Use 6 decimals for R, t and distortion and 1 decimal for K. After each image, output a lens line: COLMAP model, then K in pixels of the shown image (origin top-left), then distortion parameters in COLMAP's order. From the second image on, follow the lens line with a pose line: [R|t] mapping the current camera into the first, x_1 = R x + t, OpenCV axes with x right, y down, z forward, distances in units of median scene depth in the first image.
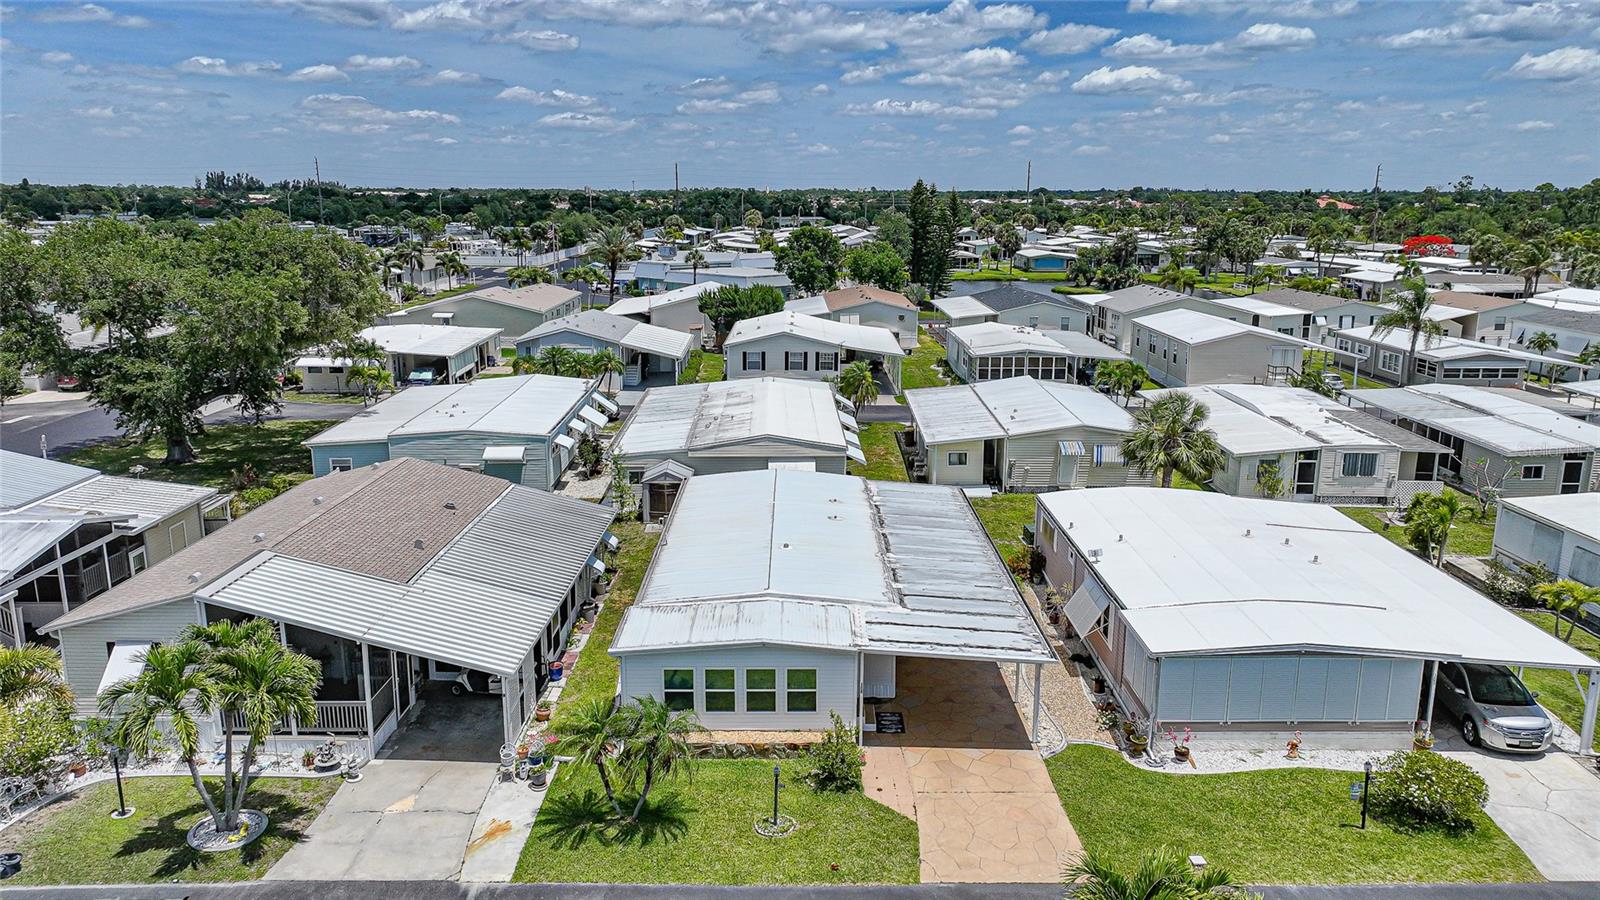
lens RADIAL K [[1119.5, 0, 801.6], [0, 1119.5, 445.9], [0, 0, 1]] dist [0.002380, 0.013993]
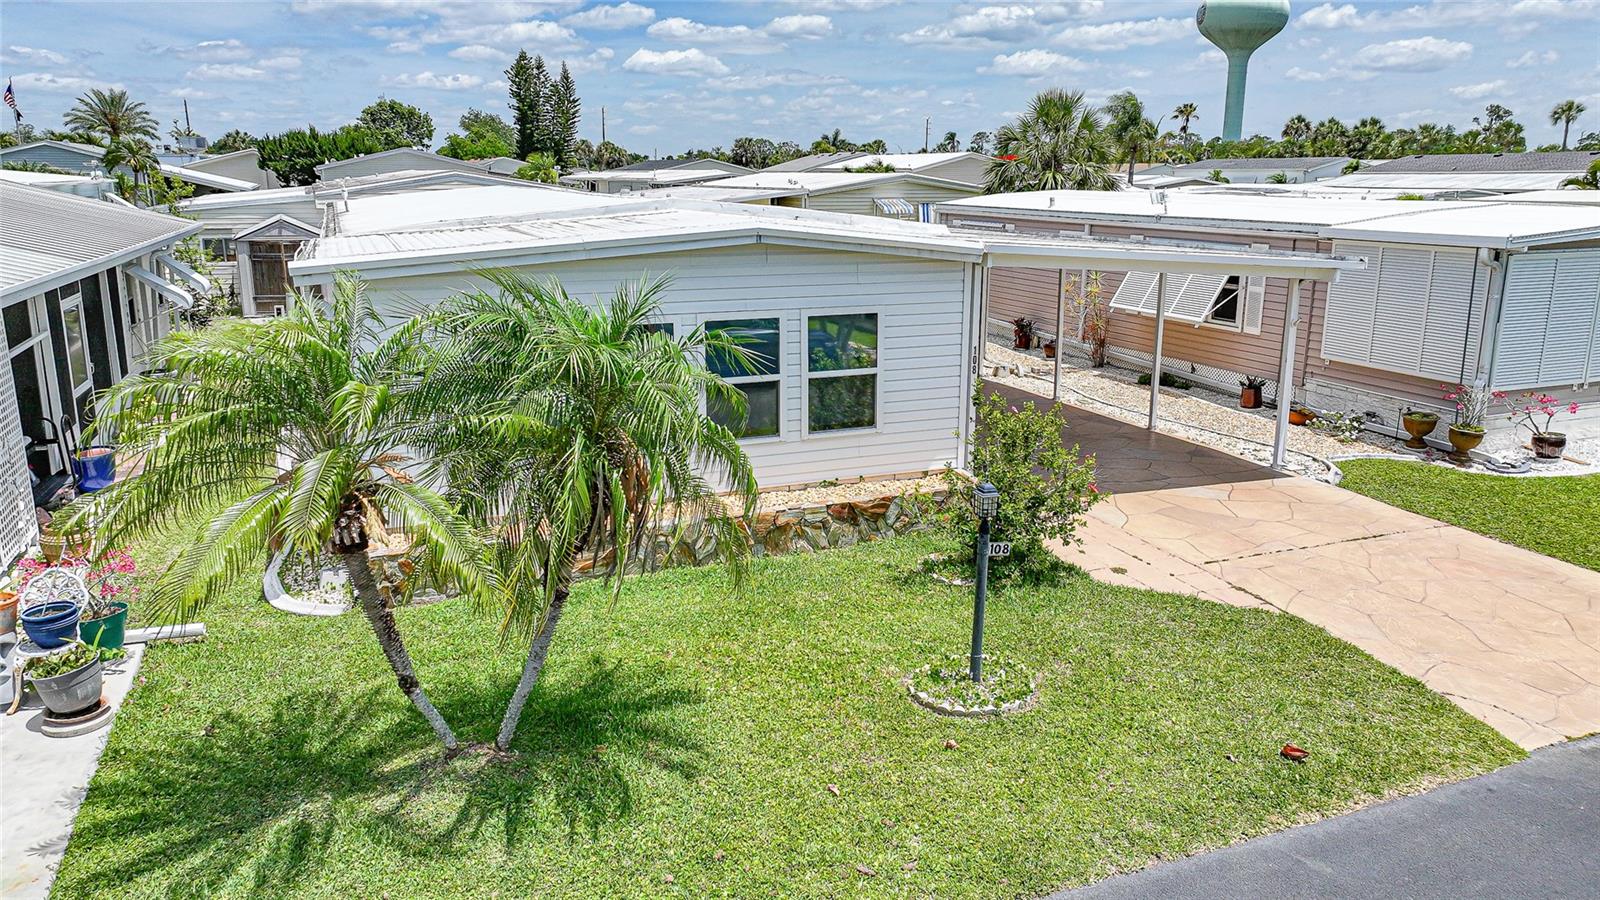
lens RADIAL K [[1119.5, 0, 804.6], [0, 1119.5, 456.2], [0, 0, 1]] dist [0.002380, 0.013993]
pose [[0.927365, -0.090068, 0.363156, -0.154271], [0.080355, 0.995890, 0.041798, 0.228918], [-0.365428, -0.009581, 0.930790, 0.642832]]
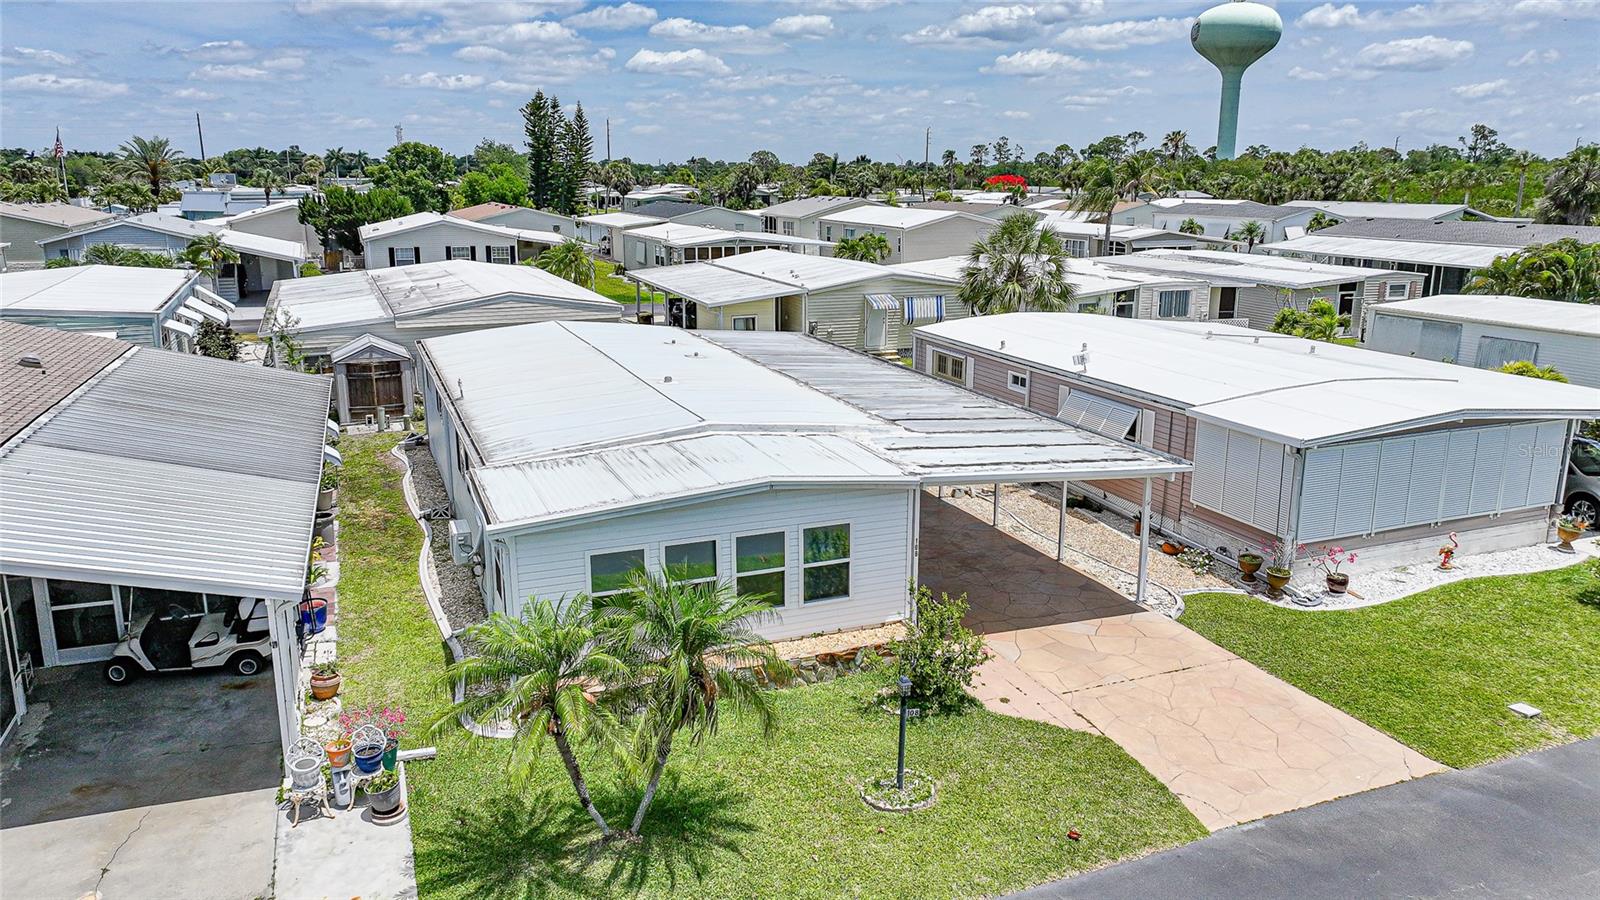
lens RADIAL K [[1119.5, 0, 803.0], [0, 1119.5, 455.2], [0, 0, 1]] dist [0.002380, 0.013993]
pose [[0.928522, -0.090348, 0.360118, -0.214699], [0.080949, 0.995869, 0.041132, 0.137280], [-0.362346, -0.009041, 0.932000, 0.461542]]
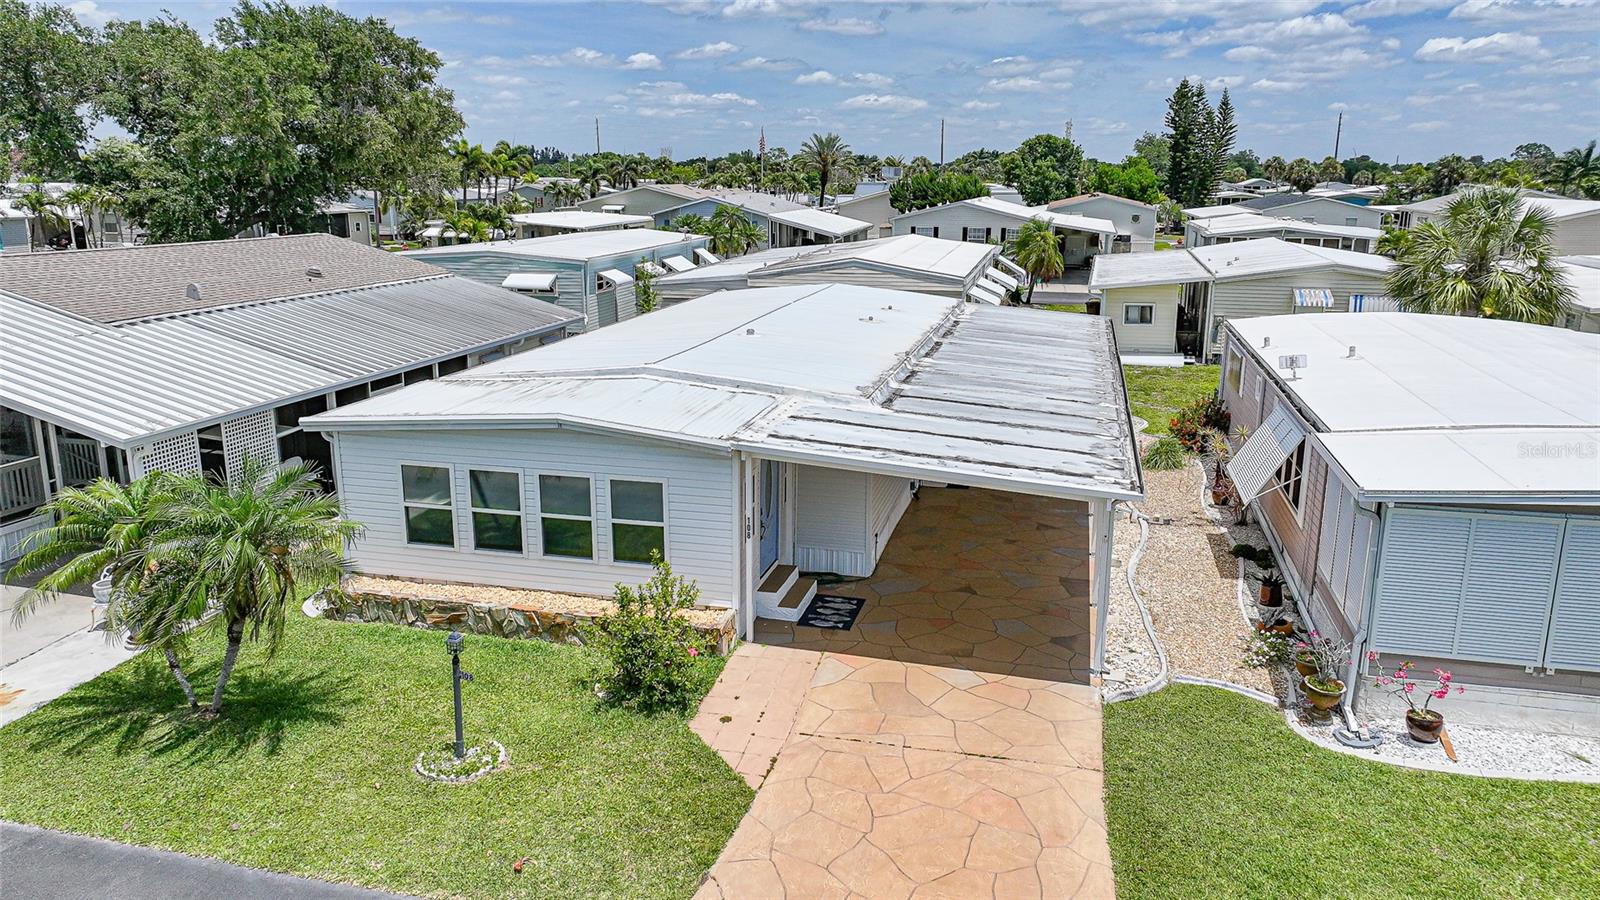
lens RADIAL K [[1119.5, 0, 803.7], [0, 1119.5, 442.6], [0, 0, 1]] dist [0.002380, 0.013993]
pose [[0.970305, 0.058156, -0.234791, 0.196386], [-0.054856, 0.998282, 0.020565, 0.165123], [0.235583, -0.007075, 0.971828, 0.505355]]
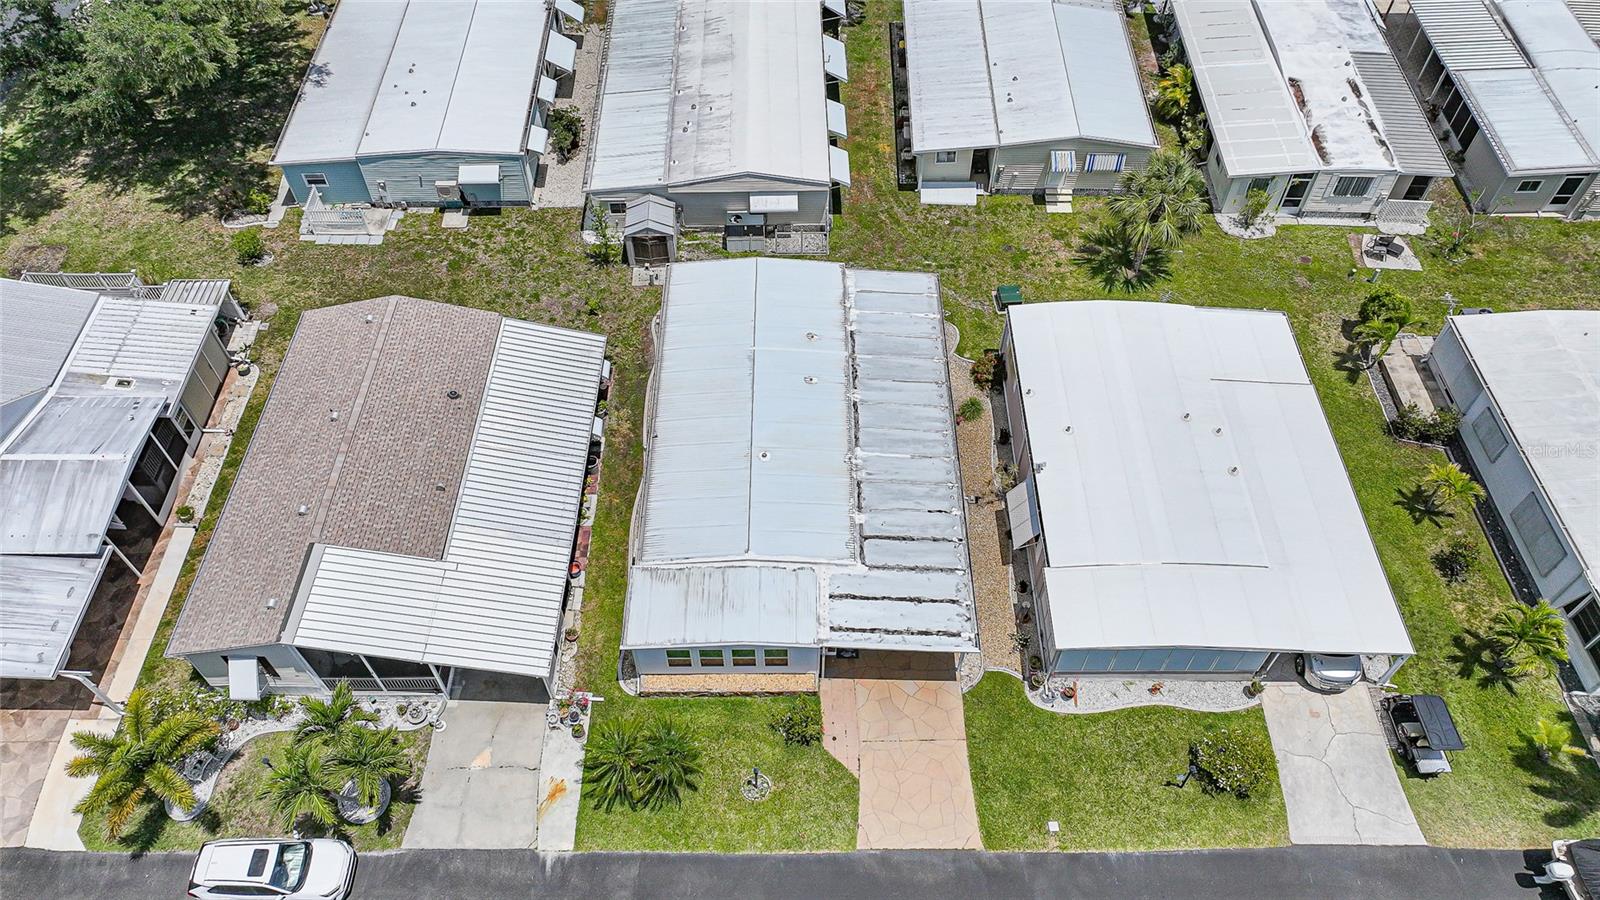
lens RADIAL K [[1119.5, 0, 803.6], [0, 1119.5, 436.6], [0, 0, 1]] dist [0.002380, 0.013993]
pose [[0.999991, -0.001483, -0.003920, 0.036463], [0.003622, 0.776363, 0.630276, -0.768376], [0.002109, -0.630284, 0.776362, 0.175801]]
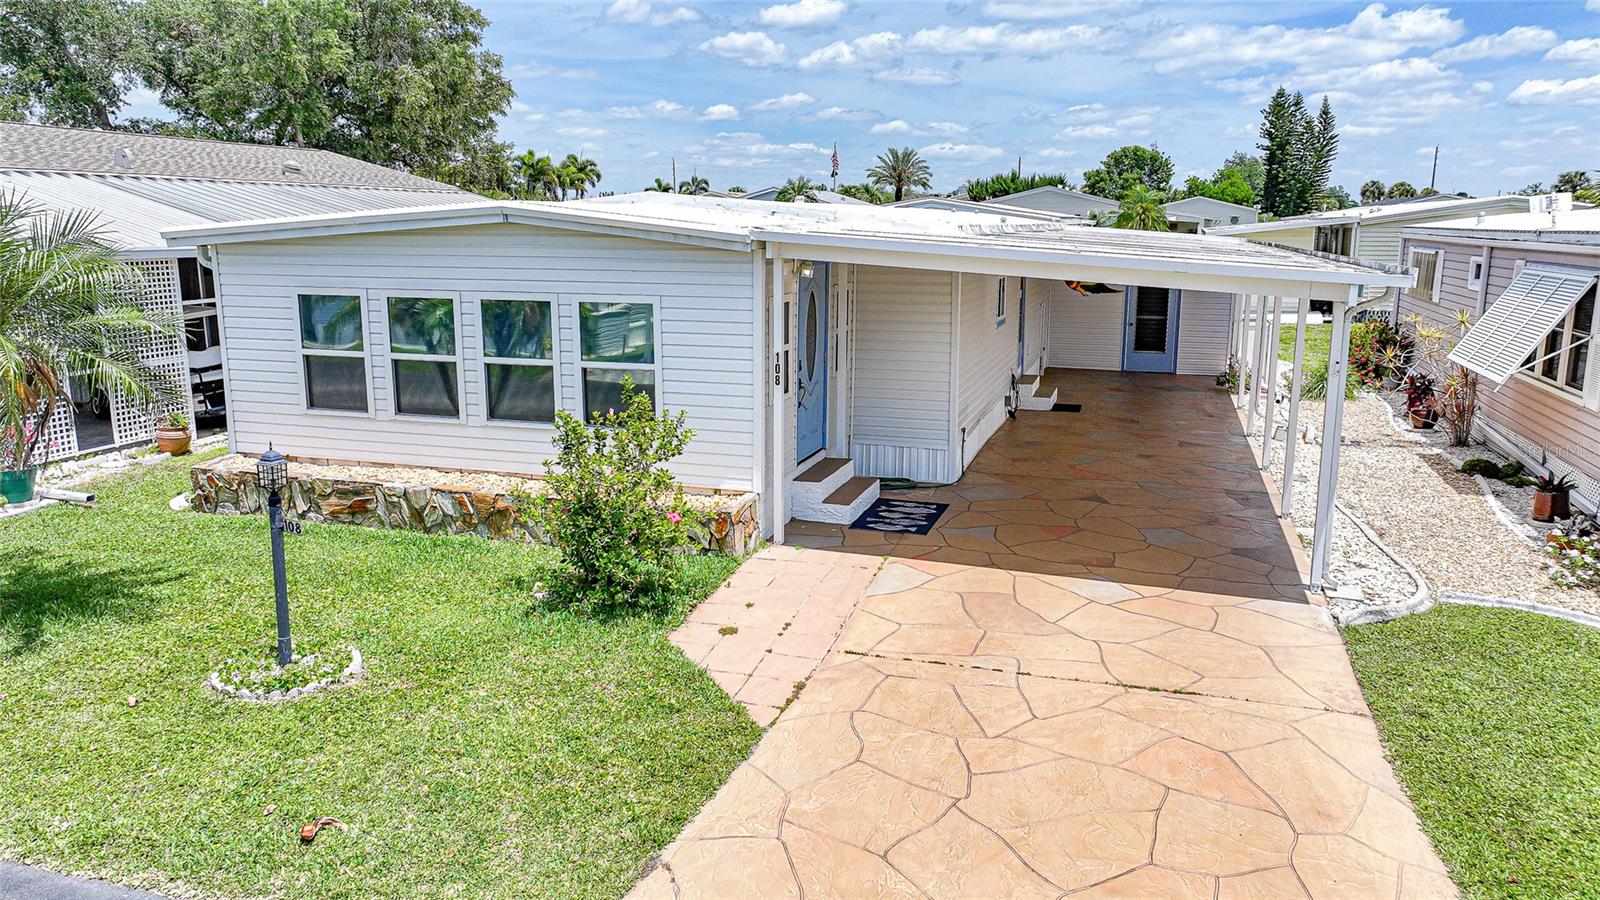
lens RADIAL K [[1119.5, 0, 804.2], [0, 1119.5, 443.8], [0, 0, 1]] dist [0.002380, 0.013993]
pose [[0.952633, 0.058941, -0.298355, 0.166060], [-0.066389, 0.997683, -0.014881, 0.243885], [0.296787, 0.033984, 0.954339, 0.671320]]
